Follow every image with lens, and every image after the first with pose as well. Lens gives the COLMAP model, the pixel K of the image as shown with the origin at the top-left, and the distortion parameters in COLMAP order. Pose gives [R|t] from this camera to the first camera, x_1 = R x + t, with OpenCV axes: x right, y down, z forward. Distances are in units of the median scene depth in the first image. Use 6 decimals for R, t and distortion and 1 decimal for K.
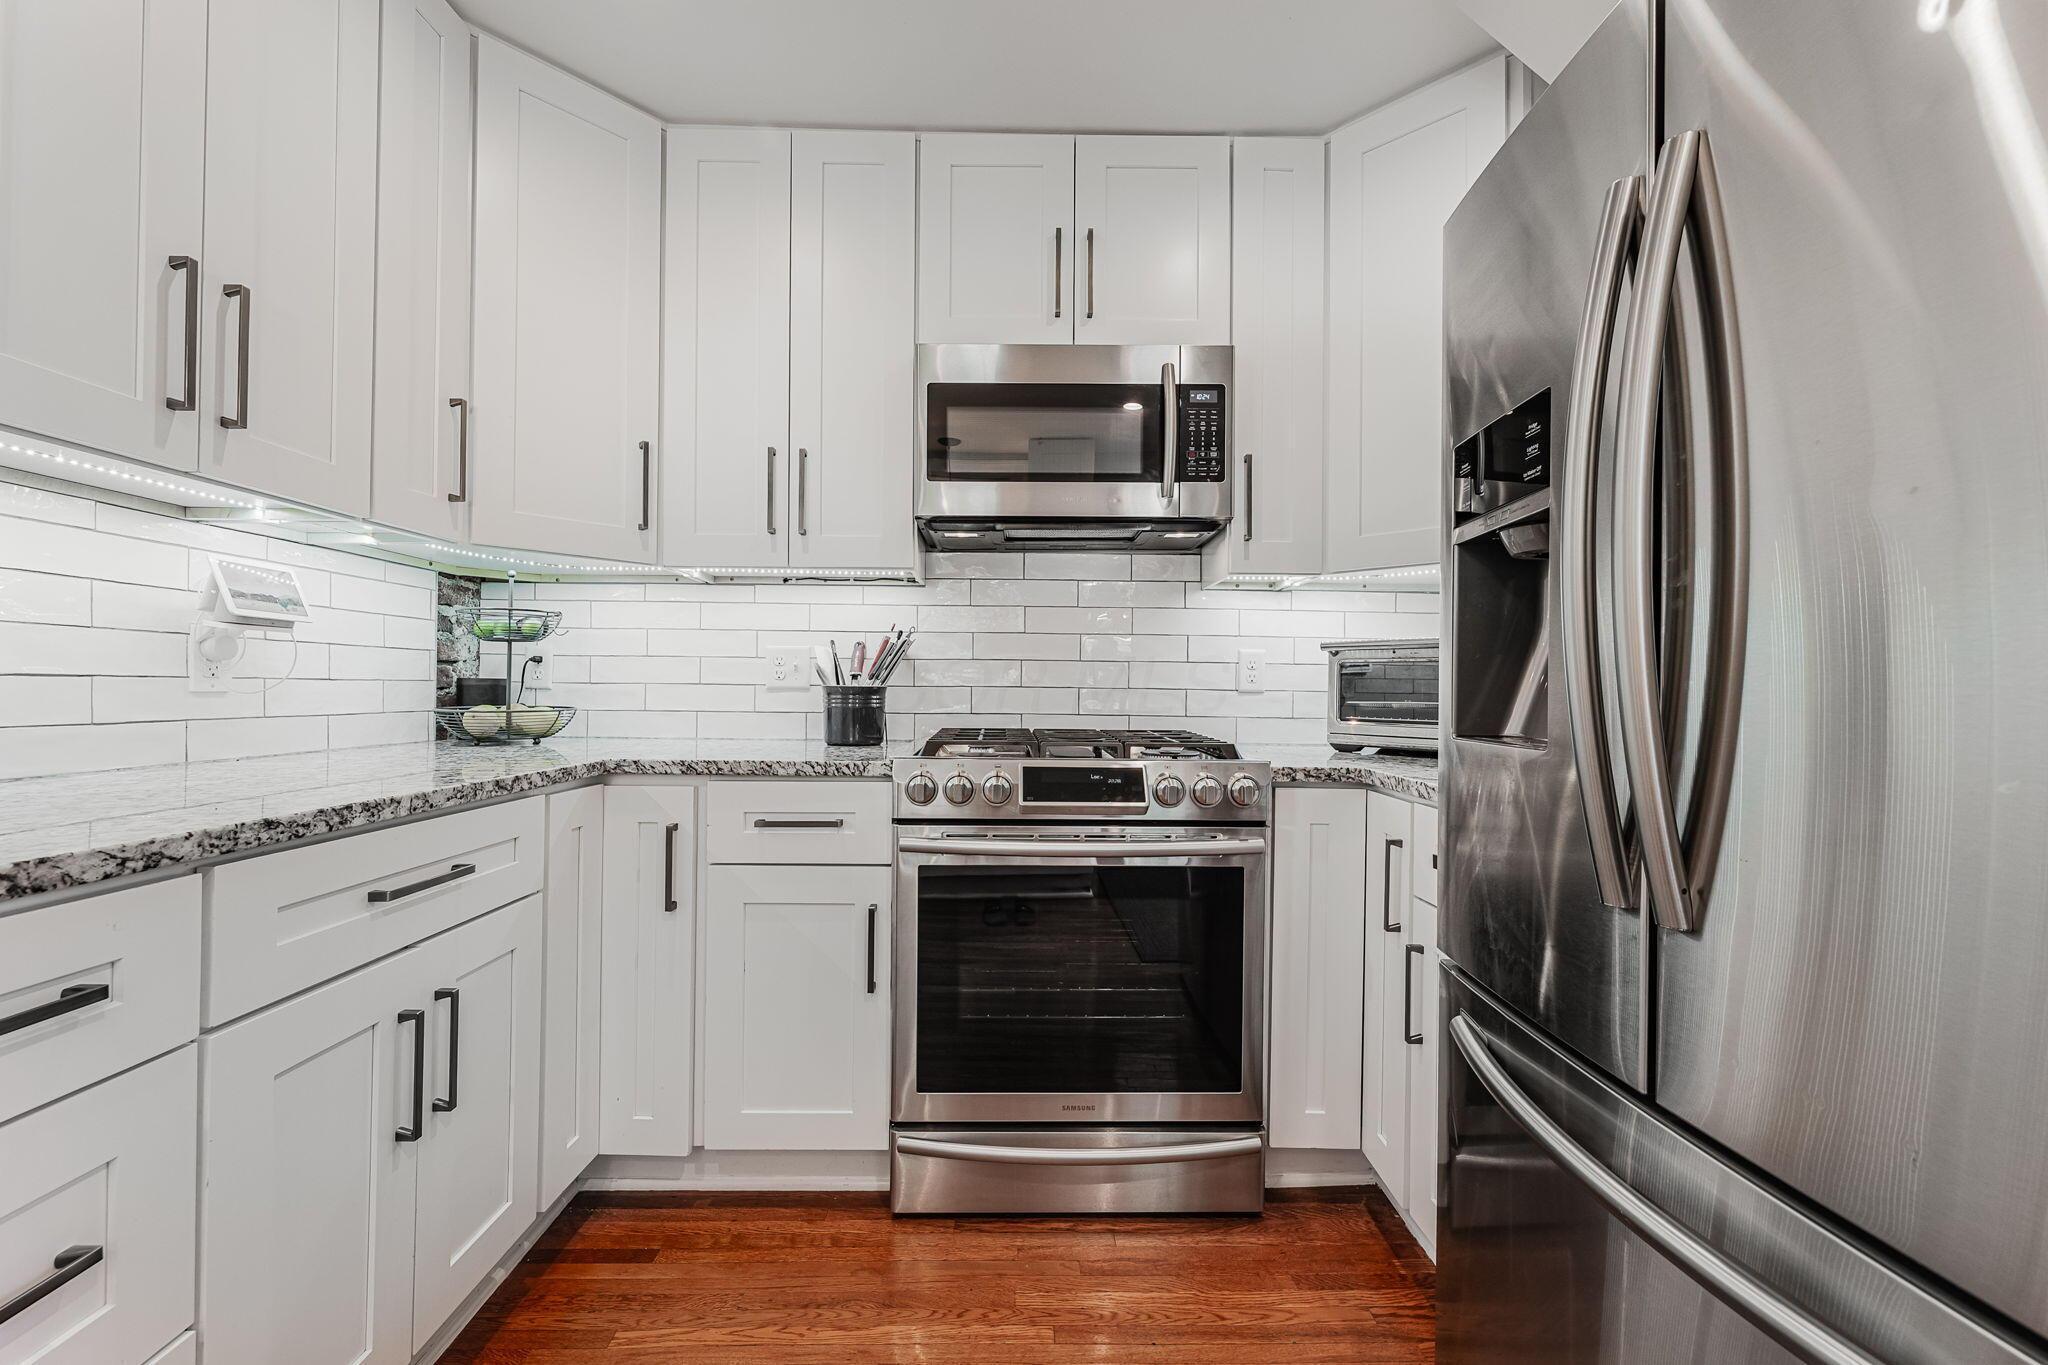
lens RADIAL K [[811.0, 0, 1024.0], [0, 811.0, 682.5], [0, 0, 1]] dist [-0.001910, -0.000508]
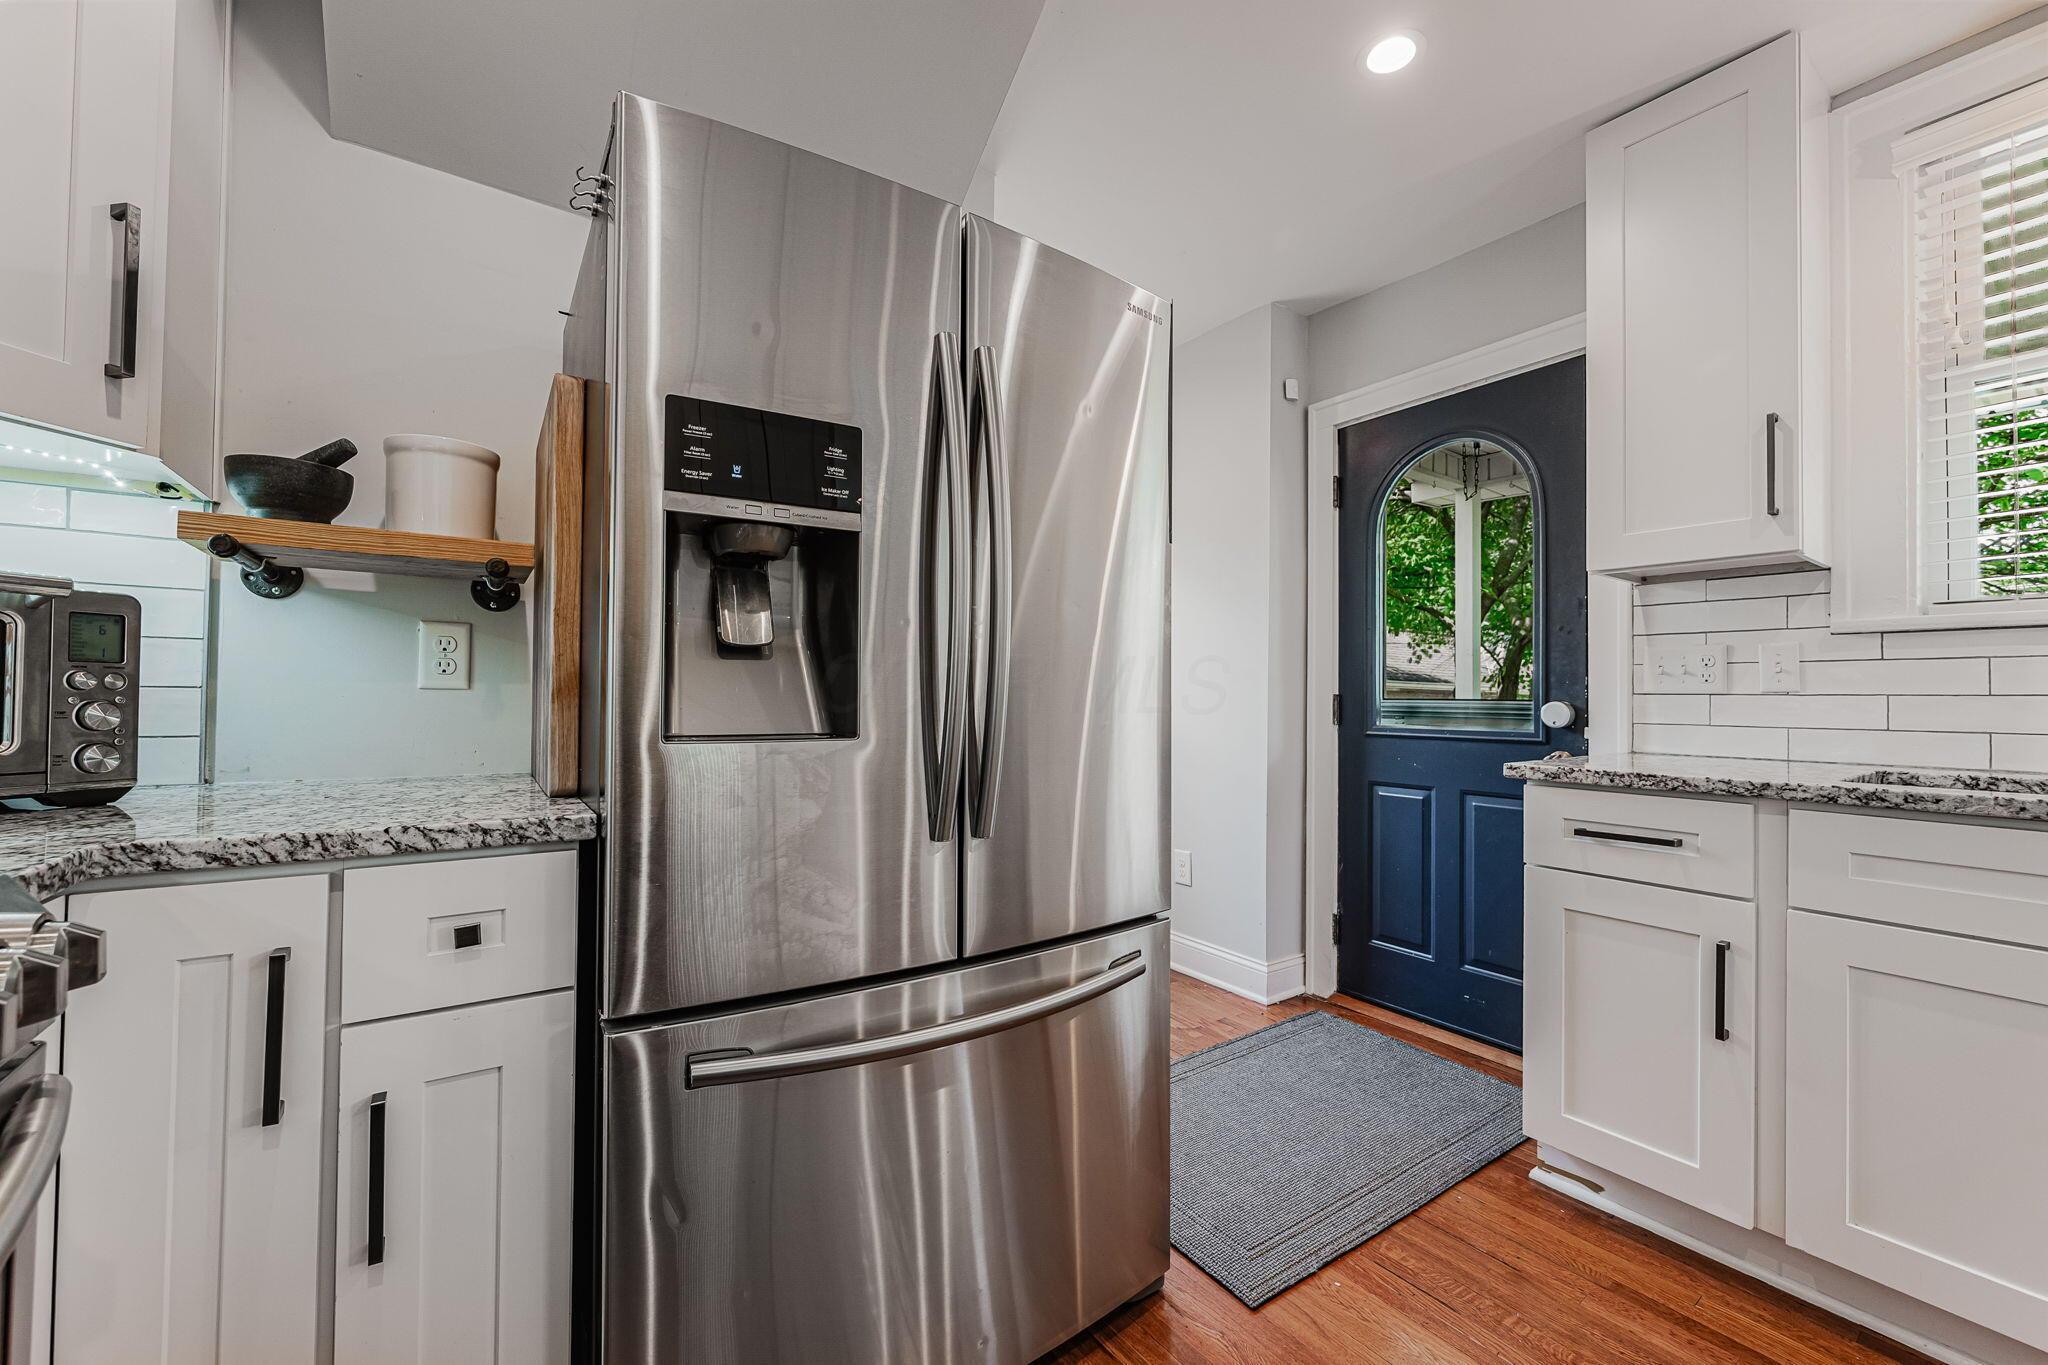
lens RADIAL K [[811.0, 0, 1024.0], [0, 811.0, 682.5], [0, 0, 1]] dist [-0.001910, -0.000508]
pose [[-0.562698, -0.000744, 0.826662, -0.337099], [-0.022157, 0.999654, -0.014182, 0.010092], [-0.826366, -0.026296, -0.562519, 1.076192]]
